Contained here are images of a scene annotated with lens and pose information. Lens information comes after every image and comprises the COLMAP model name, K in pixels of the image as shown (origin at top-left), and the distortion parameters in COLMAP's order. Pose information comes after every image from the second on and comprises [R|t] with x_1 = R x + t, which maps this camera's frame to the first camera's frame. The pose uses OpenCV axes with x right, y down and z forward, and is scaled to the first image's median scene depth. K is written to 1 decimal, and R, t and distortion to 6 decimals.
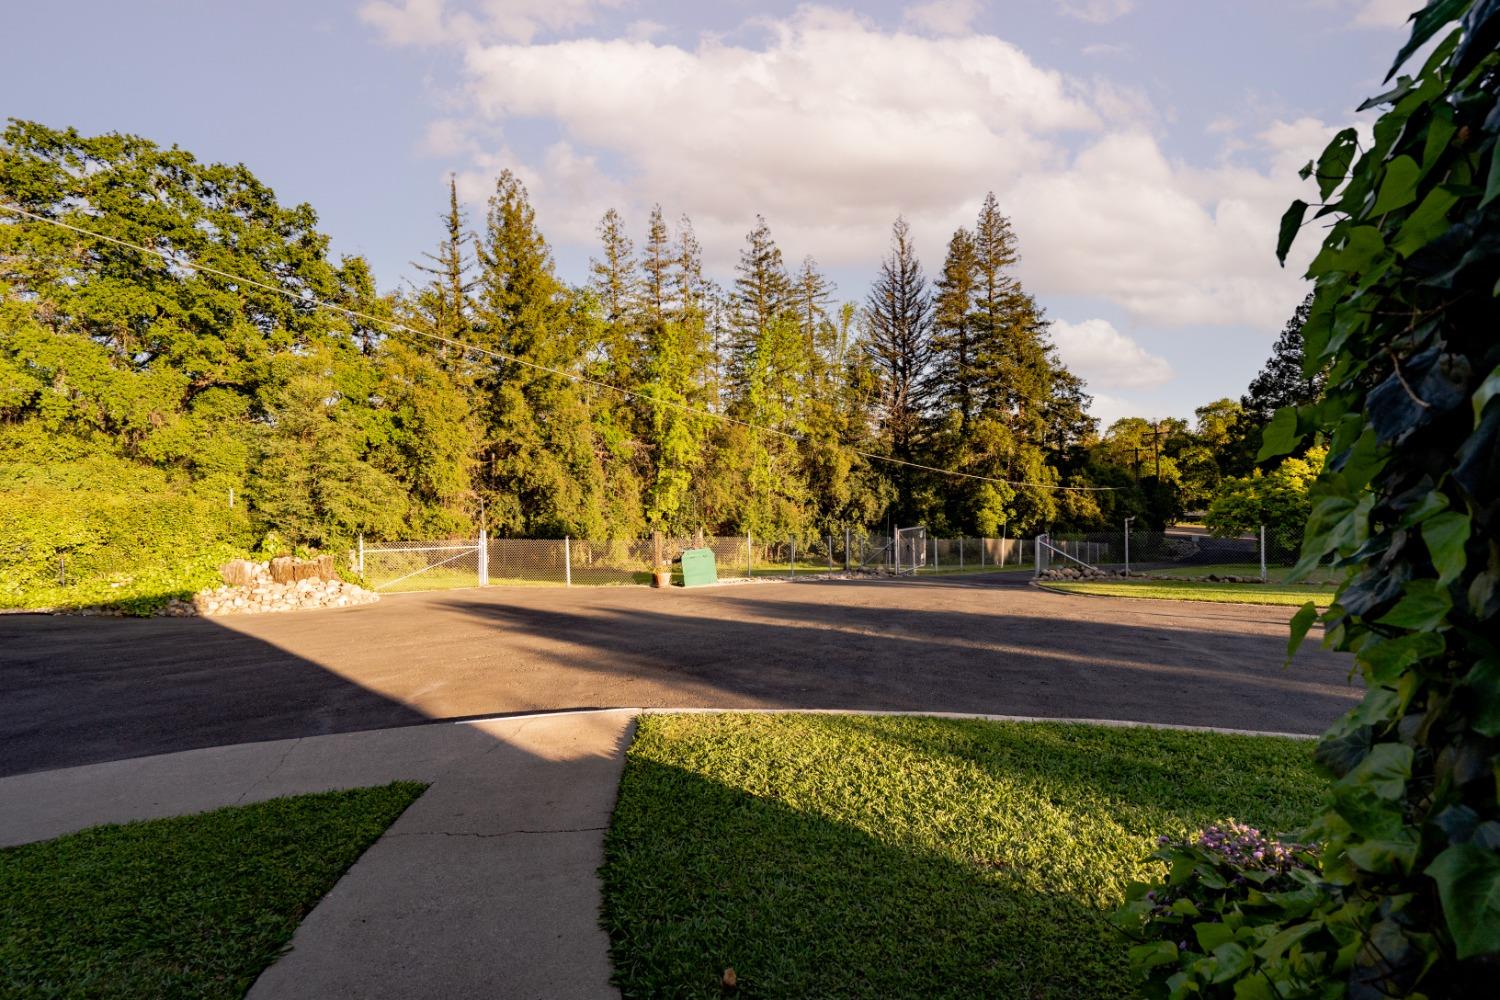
lens RADIAL K [[679.4, 0, 749.5], [0, 679.4, 489.9], [0, 0, 1]] dist [0.000228, 0.000672]
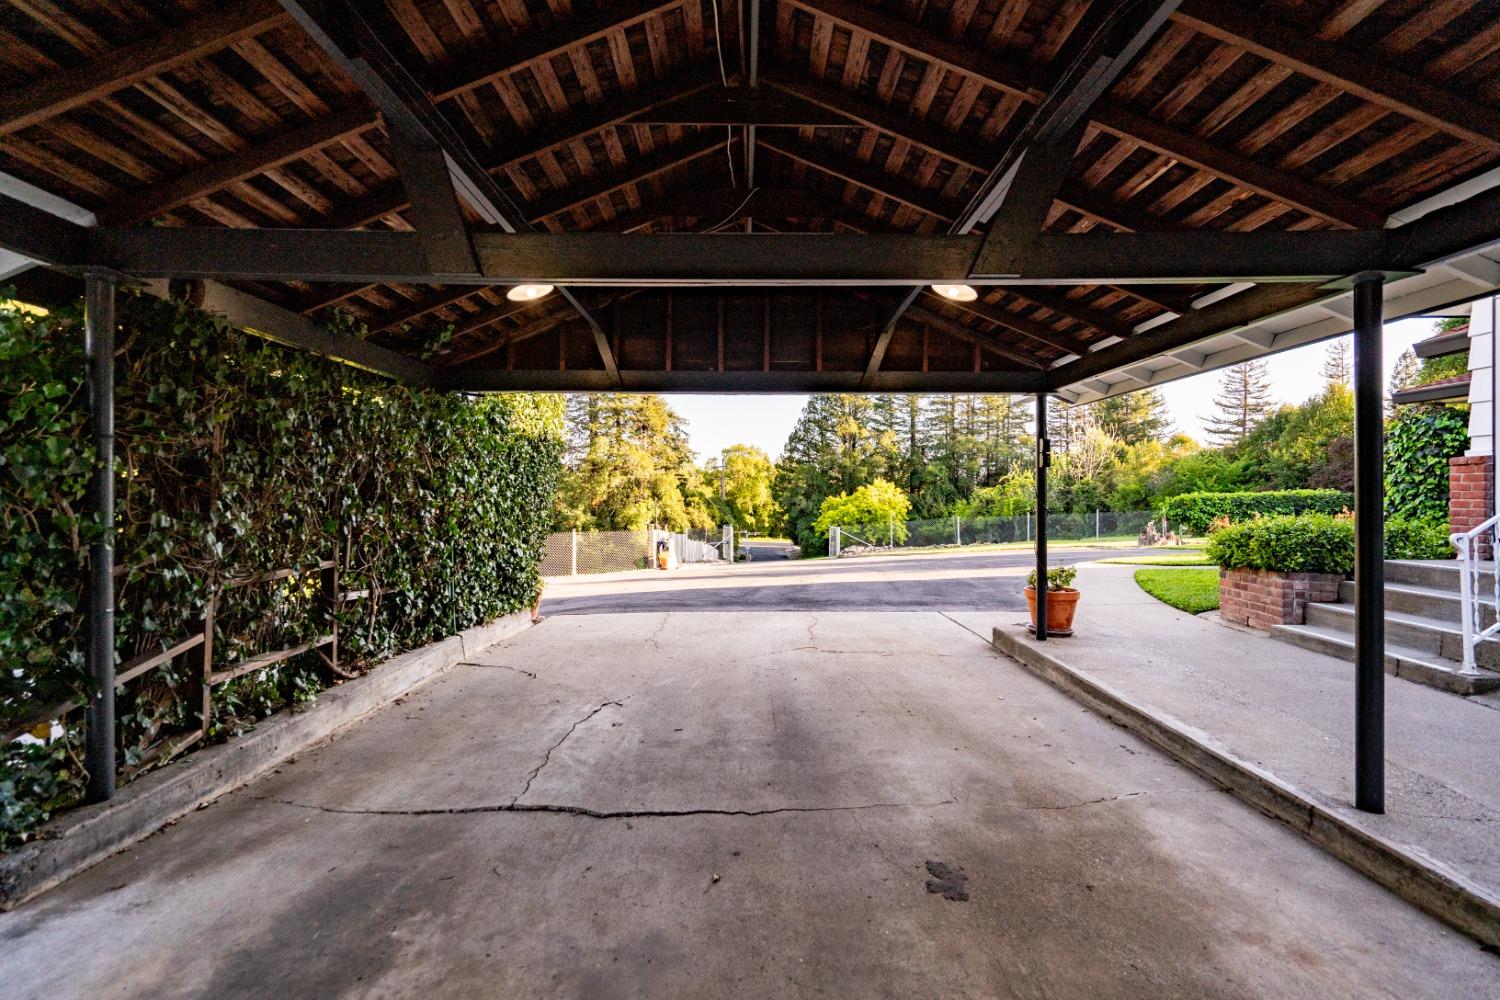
lens RADIAL K [[679.4, 0, 749.5], [0, 679.4, 489.9], [0, 0, 1]] dist [0.000228, 0.000672]
pose [[0.747547, 0.028050, 0.663616, -0.247860], [-0.000593, 0.999136, -0.041564, 0.016360], [-0.664208, 0.030677, 0.746918, -0.001205]]
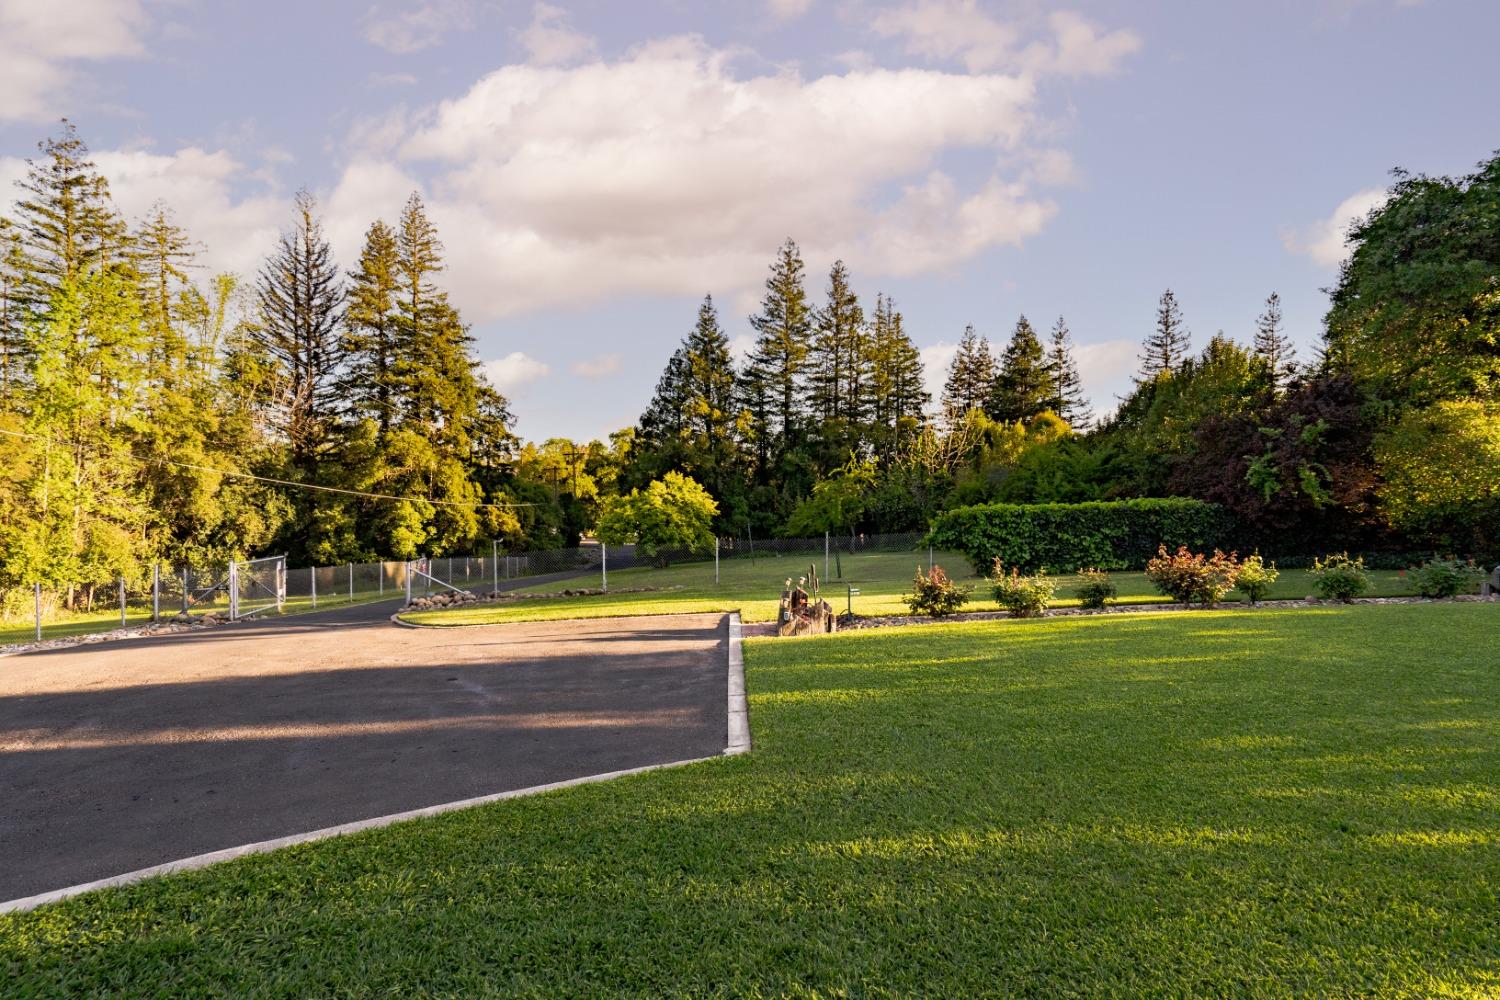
lens RADIAL K [[679.4, 0, 749.5], [0, 679.4, 489.9], [0, 0, 1]] dist [0.000228, 0.000672]
pose [[0.718626, 0.009027, 0.695338, 0.037559], [0.004335, 0.999838, -0.017460, -0.004364], [-0.695383, 0.015562, 0.718471, 0.002929]]
